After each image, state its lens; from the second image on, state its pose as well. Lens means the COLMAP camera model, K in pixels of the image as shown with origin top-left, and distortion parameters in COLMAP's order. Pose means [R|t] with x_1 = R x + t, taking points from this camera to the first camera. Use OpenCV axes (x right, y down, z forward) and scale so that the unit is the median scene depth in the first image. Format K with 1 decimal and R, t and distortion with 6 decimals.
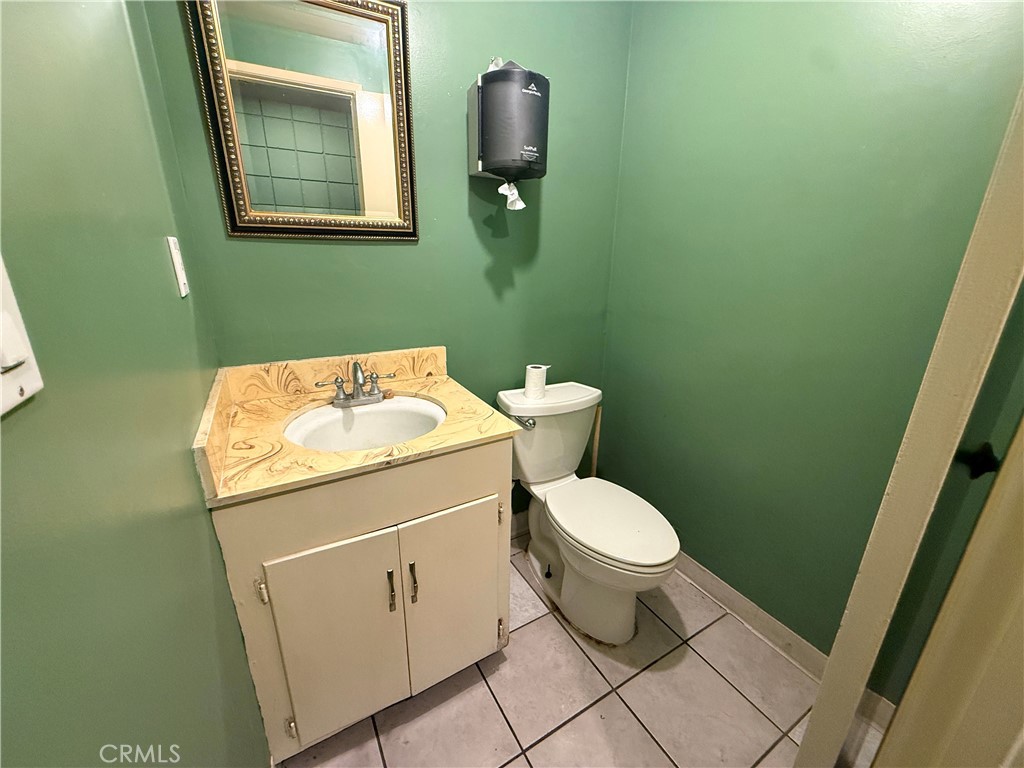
lens RADIAL K [[406.4, 0, 510.9], [0, 406.4, 387.6], [0, 0, 1]] dist [0.001540, 0.000178]
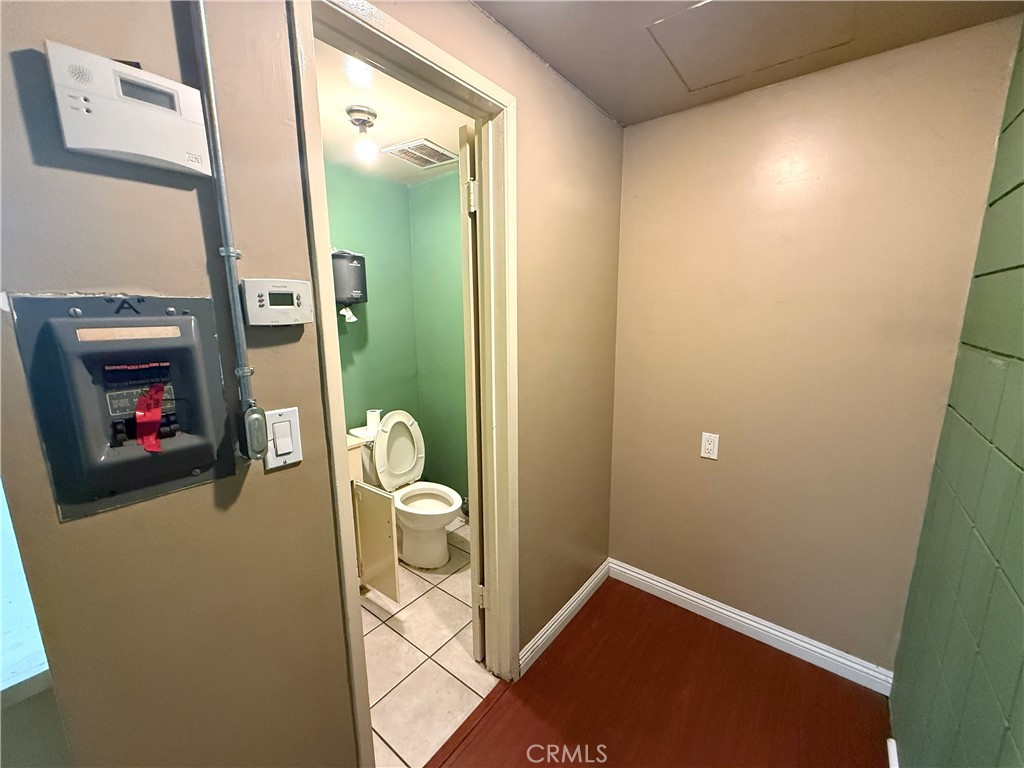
lens RADIAL K [[406.4, 0, 510.9], [0, 406.4, 387.6], [0, 0, 1]] dist [0.001540, 0.000178]
pose [[0.927786, -0.084970, 0.363308, -0.010165], [0.127183, 0.987429, -0.093850, 0.089829], [-0.350766, 0.133279, 0.926930, -0.808140]]
